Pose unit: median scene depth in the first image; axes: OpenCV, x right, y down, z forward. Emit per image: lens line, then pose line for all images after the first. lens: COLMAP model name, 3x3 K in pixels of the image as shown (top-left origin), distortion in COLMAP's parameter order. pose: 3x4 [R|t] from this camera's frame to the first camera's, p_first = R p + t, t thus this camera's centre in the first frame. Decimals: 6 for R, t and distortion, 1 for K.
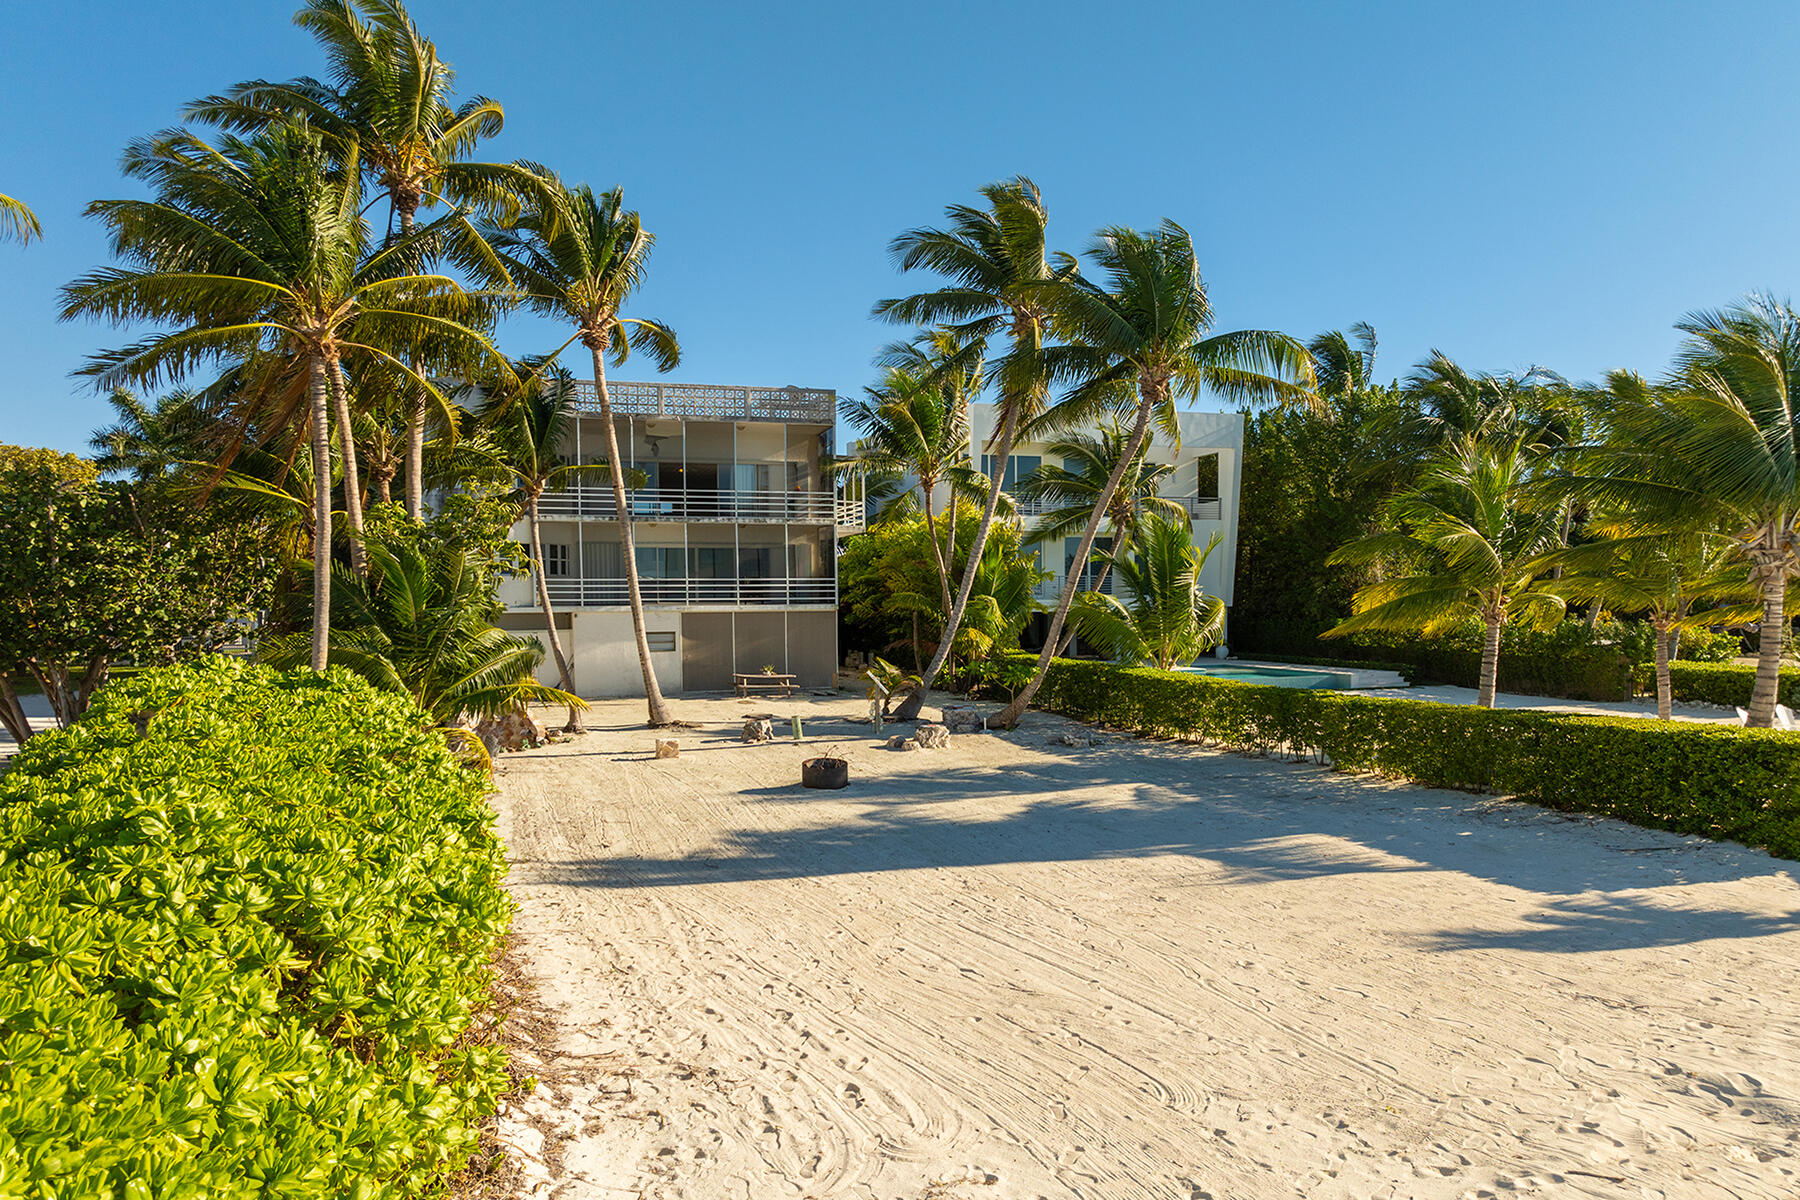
lens RADIAL K [[1296.0, 0, 896.7], [0, 1296.0, 604.9], [0, 0, 1]] dist [-0.038614, -0.001772]
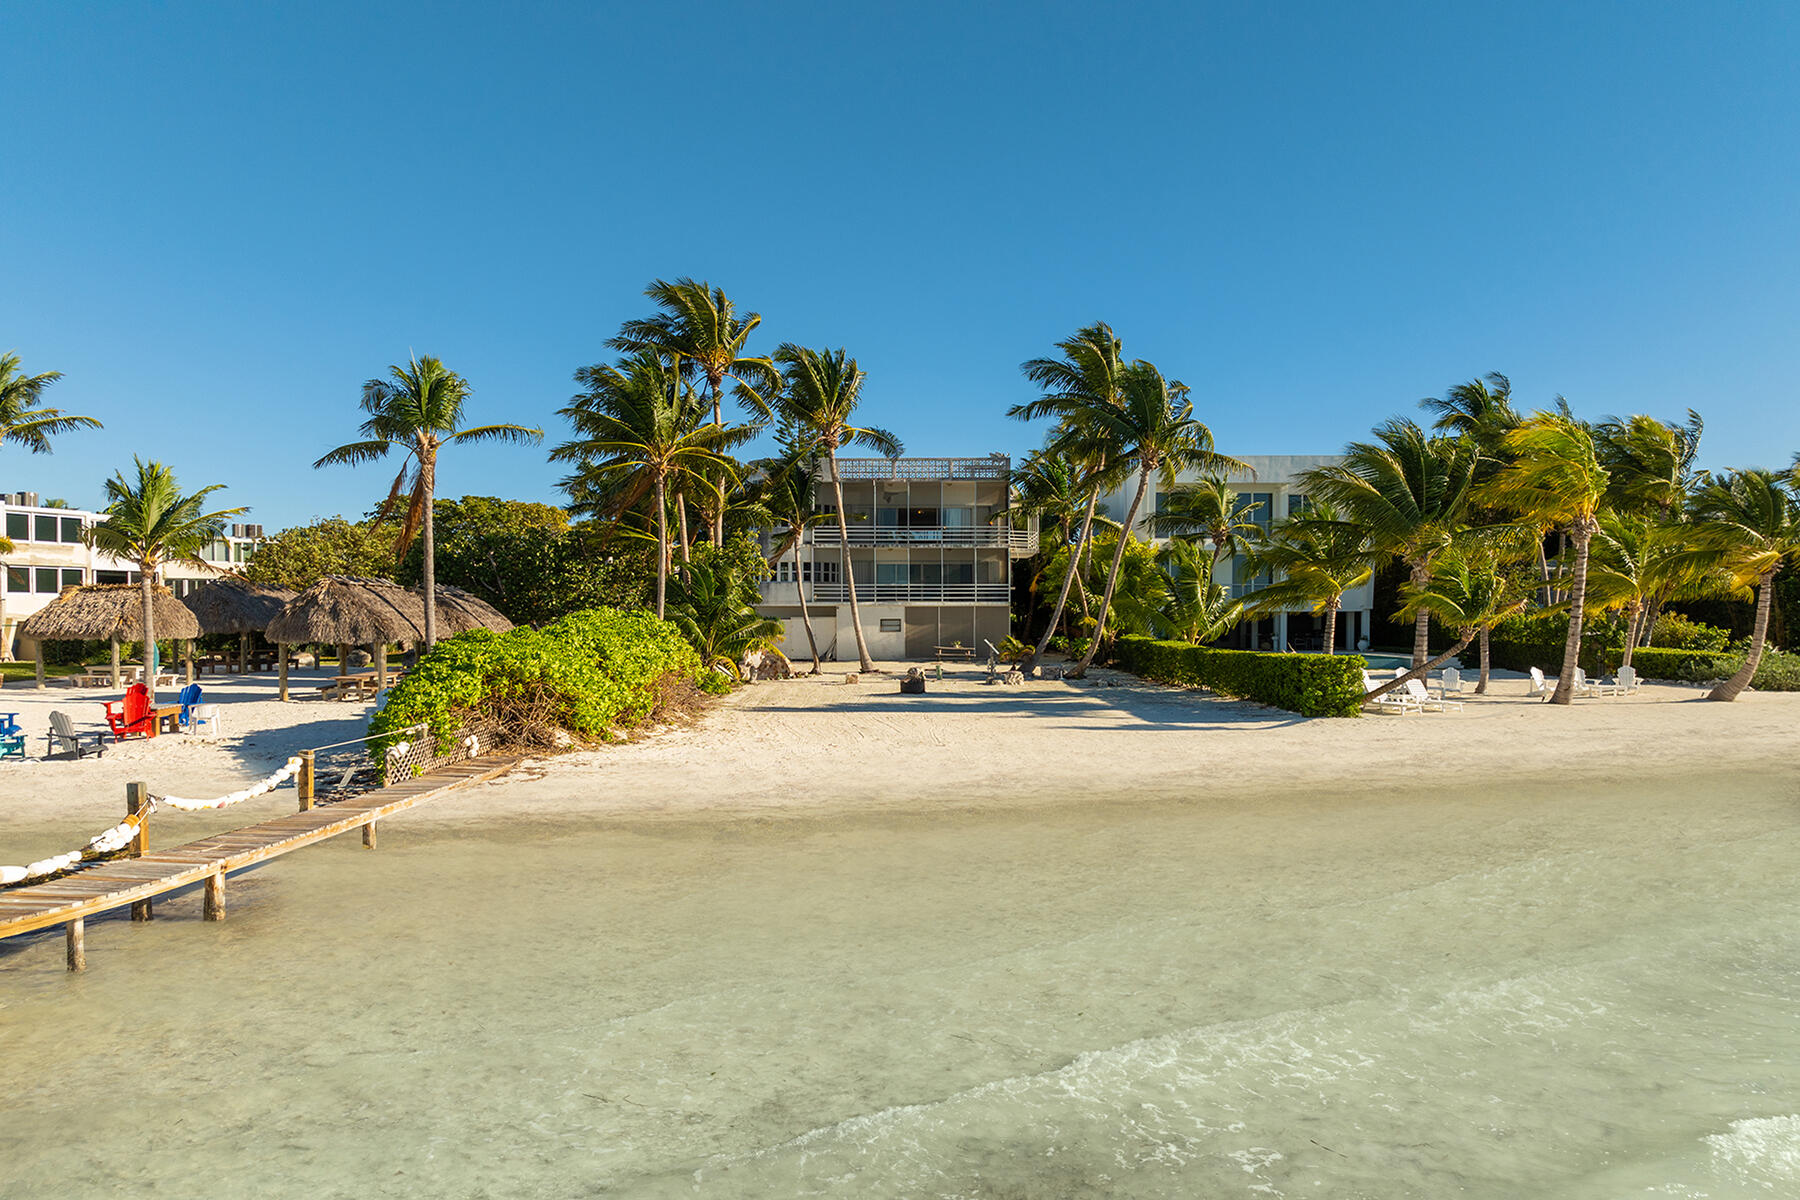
lens RADIAL K [[1296.0, 0, 902.4], [0, 1296.0, 595.3], [0, 0, 1]] dist [-0.038614, -0.001772]
pose [[0.952549, 0.001155, -0.304383, 0.340703], [-0.007475, 0.999780, -0.019600, 0.025670], [0.304294, 0.020946, 0.952348, -0.530843]]
